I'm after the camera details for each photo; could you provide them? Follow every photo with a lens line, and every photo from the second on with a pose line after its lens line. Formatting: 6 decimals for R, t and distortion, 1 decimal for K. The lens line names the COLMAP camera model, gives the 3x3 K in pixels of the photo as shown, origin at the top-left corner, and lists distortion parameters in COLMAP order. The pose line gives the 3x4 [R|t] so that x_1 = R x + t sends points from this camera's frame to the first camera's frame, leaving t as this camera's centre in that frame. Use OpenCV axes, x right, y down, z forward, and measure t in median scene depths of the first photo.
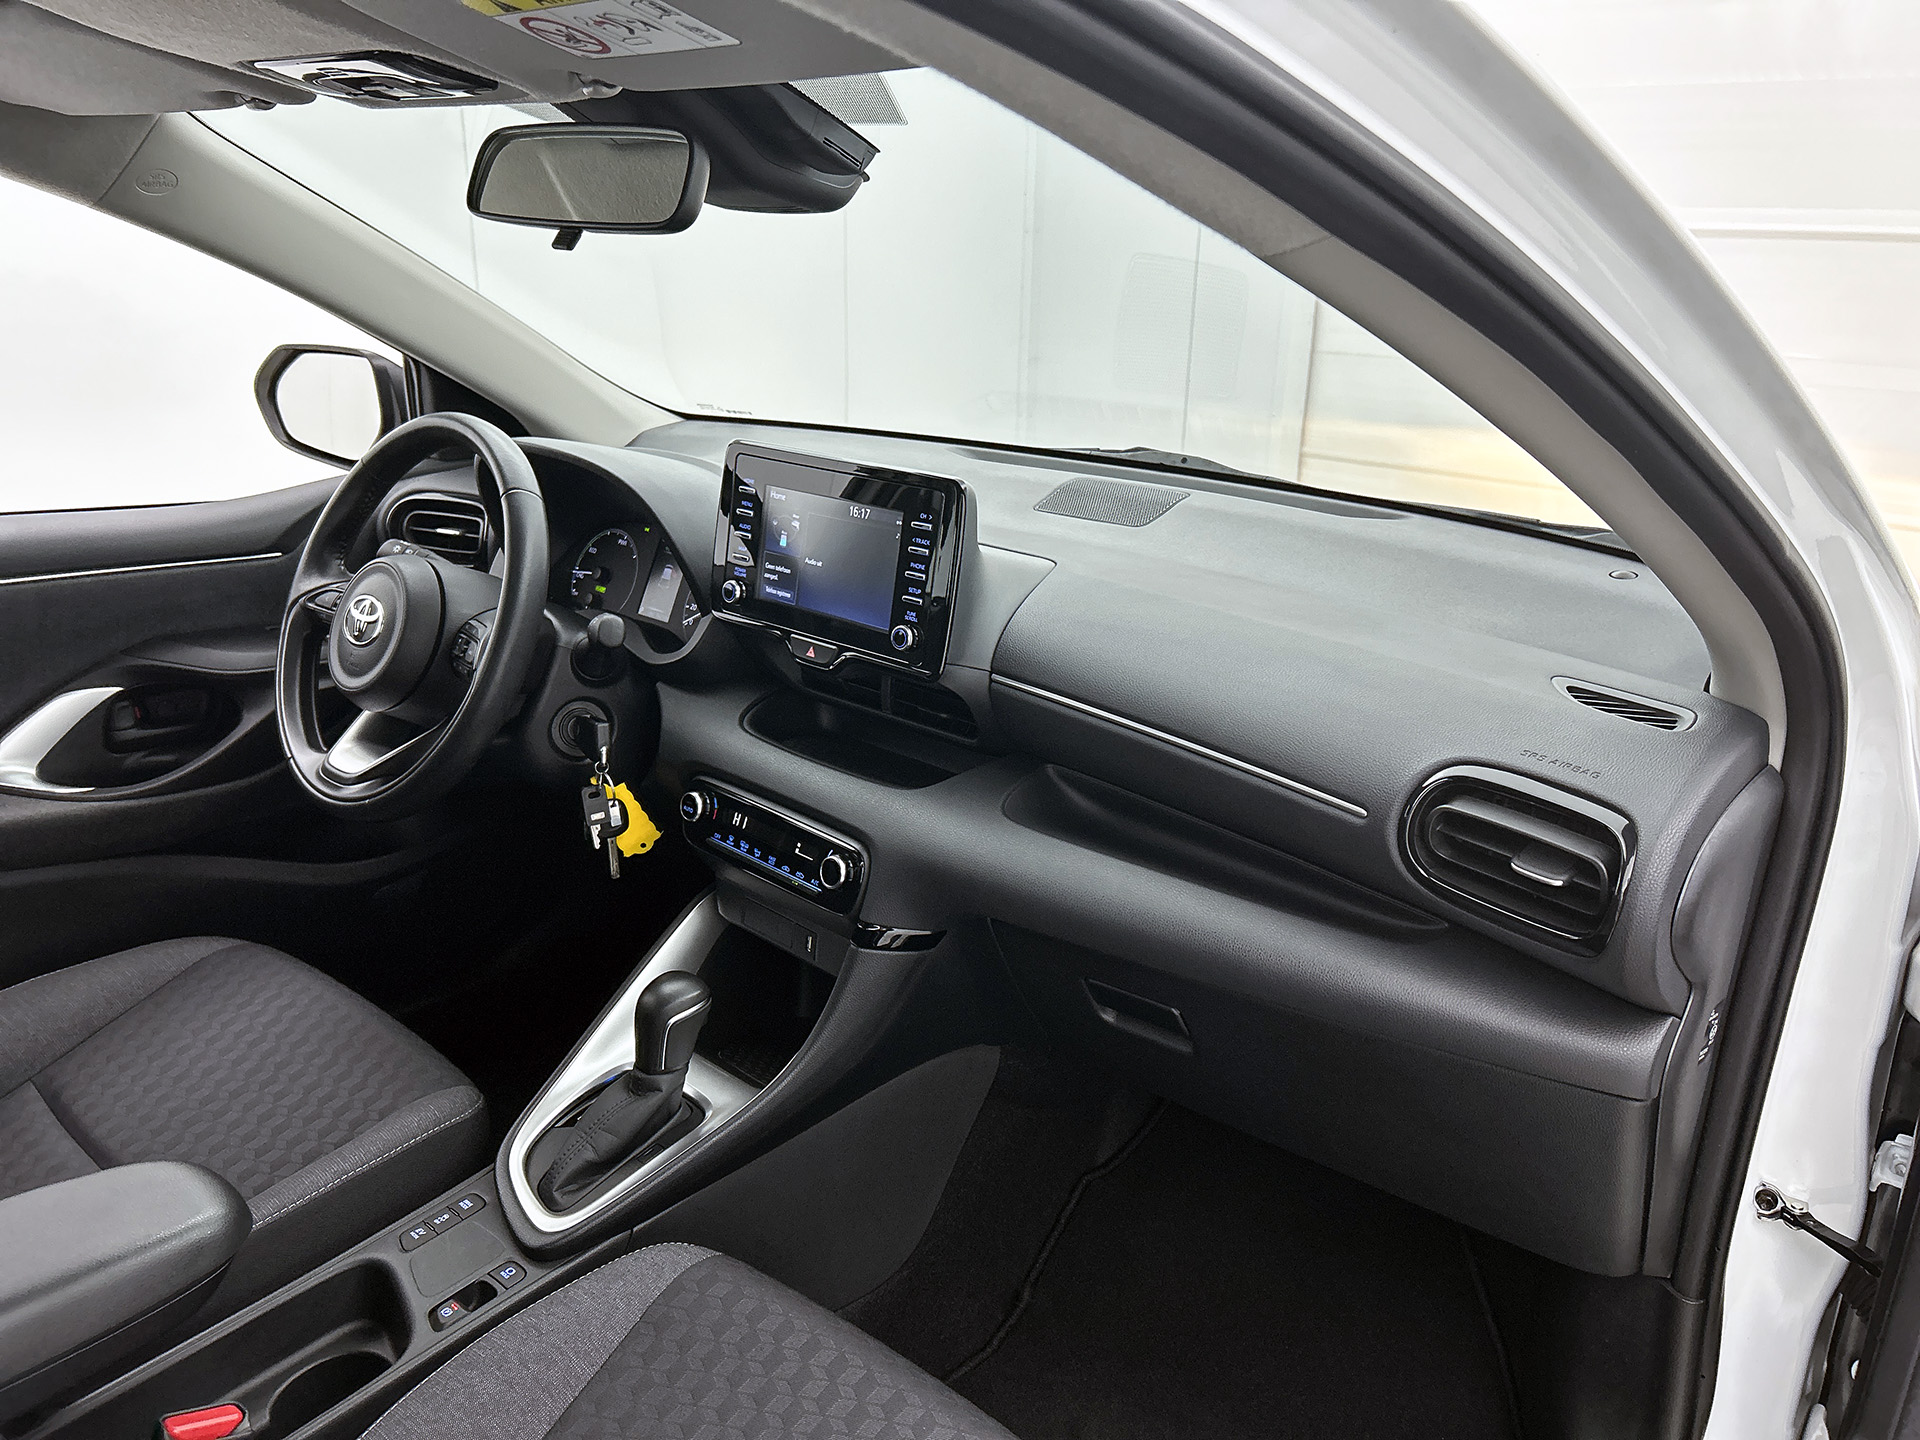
lens RADIAL K [[1476.2, 0, 957.4], [0, 1476.2, 736.6], [0, 0, 1]] dist [0.058626, -0.079574]
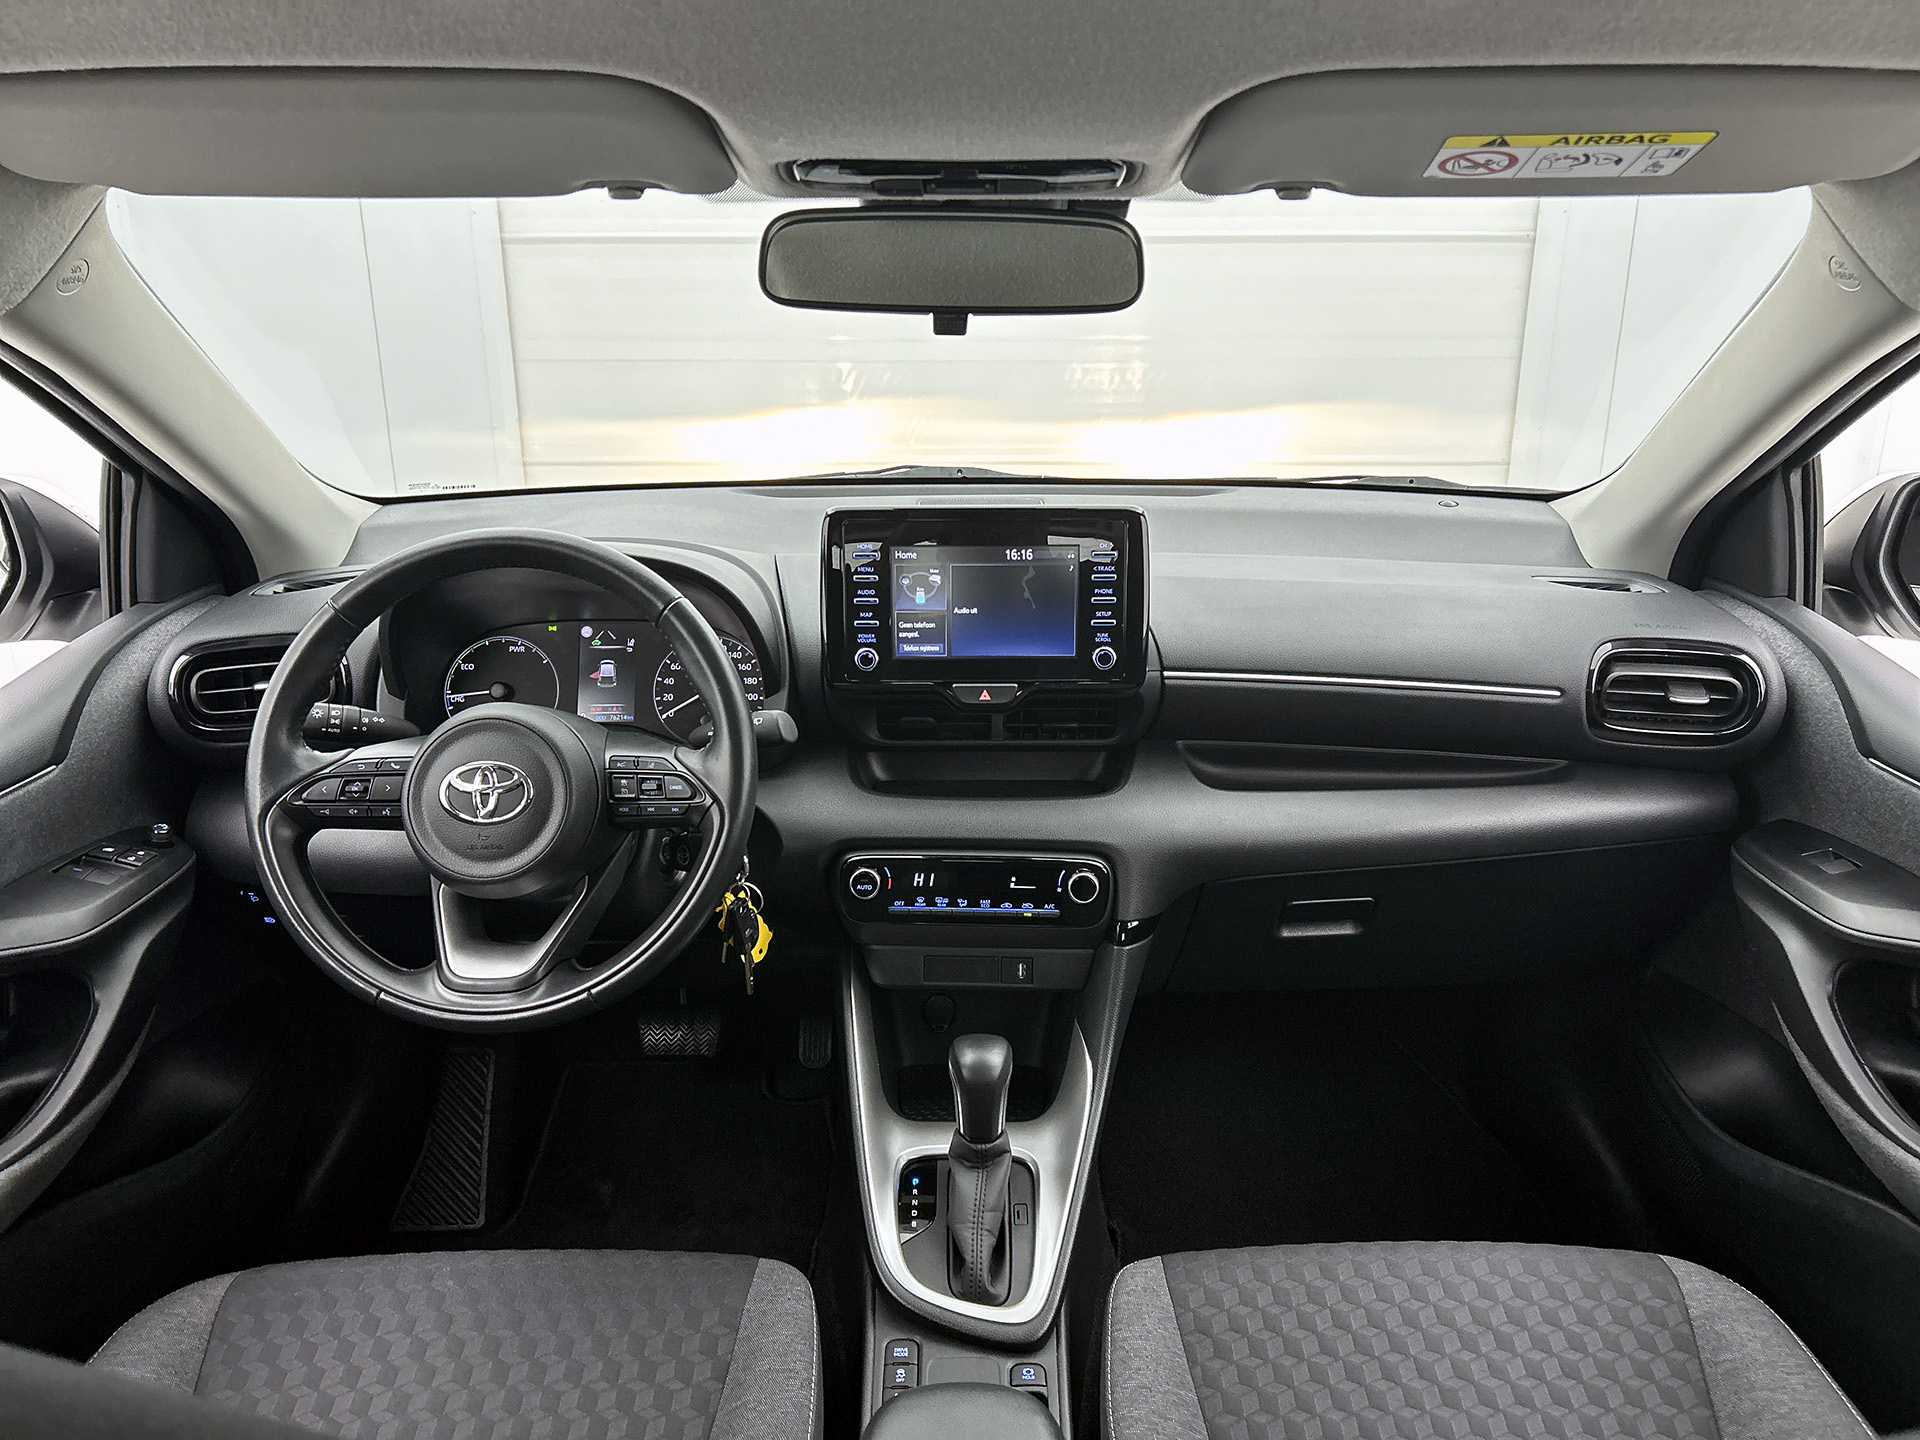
lens RADIAL K [[1476.2, 0, 985.9], [0, 1476.2, 712.6], [0, 0, 1]] dist [0.058626, -0.079574]
pose [[0.739768, -0.235942, 0.630138, -0.737054], [0.239787, 0.967462, 0.080741, -0.126140], [-0.628685, 0.091370, 0.772274, 0.197835]]
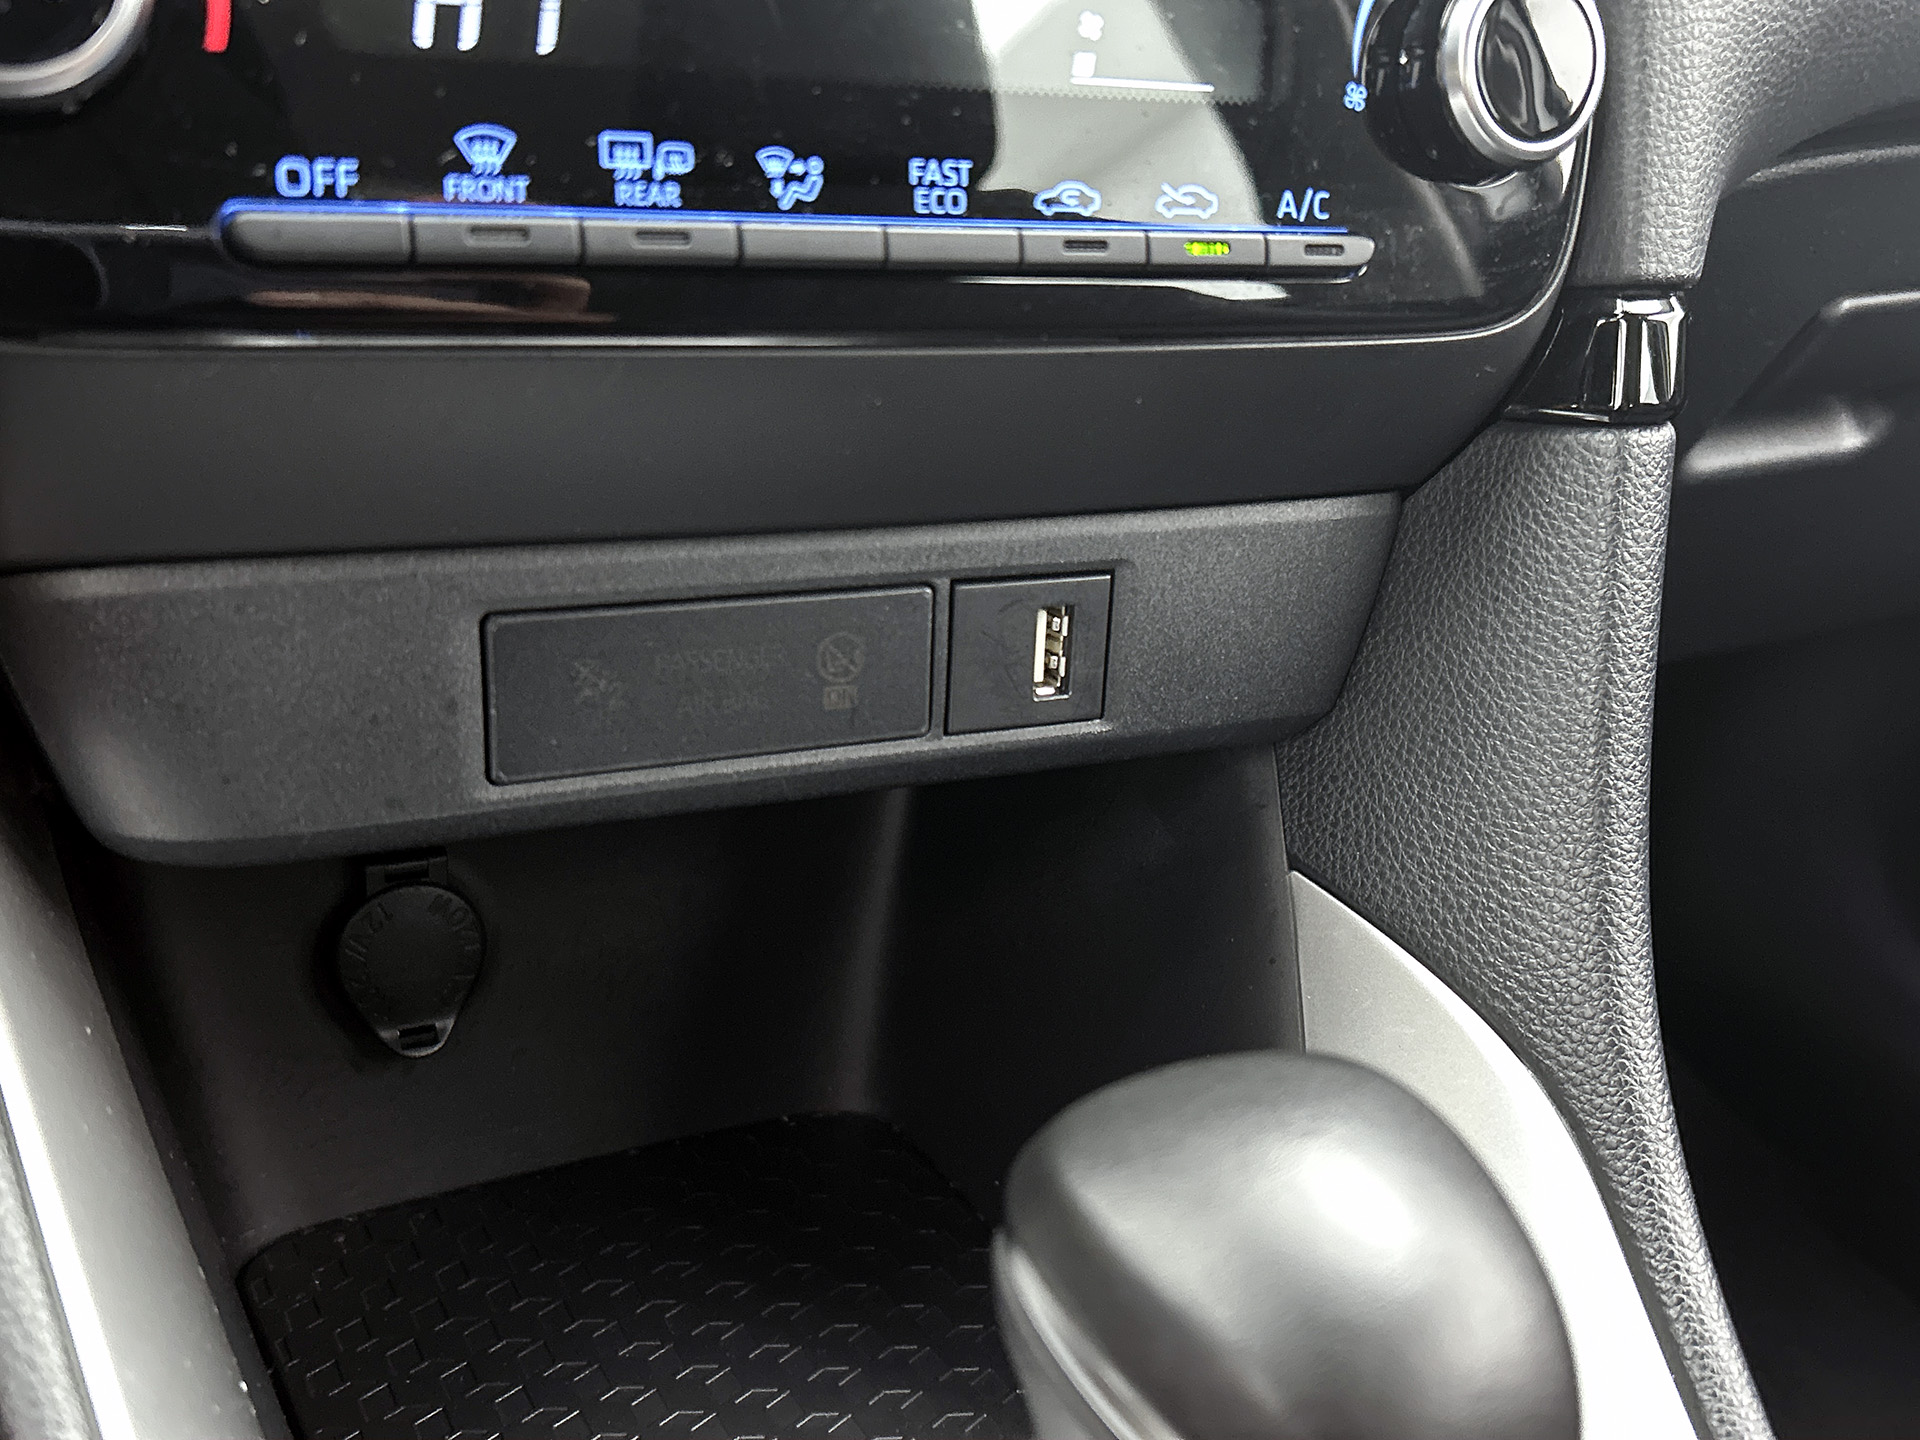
lens RADIAL K [[1957.5, 0, 961.3], [0, 1957.5, 713.4], [0, 0, 1]] dist [0.008951, 0.000000]
pose [[0.346915, -0.375387, 0.859497, -0.311437], [0.225445, 0.922916, 0.312090, 0.072002], [-0.910398, 0.085501, 0.404803, 0.922286]]
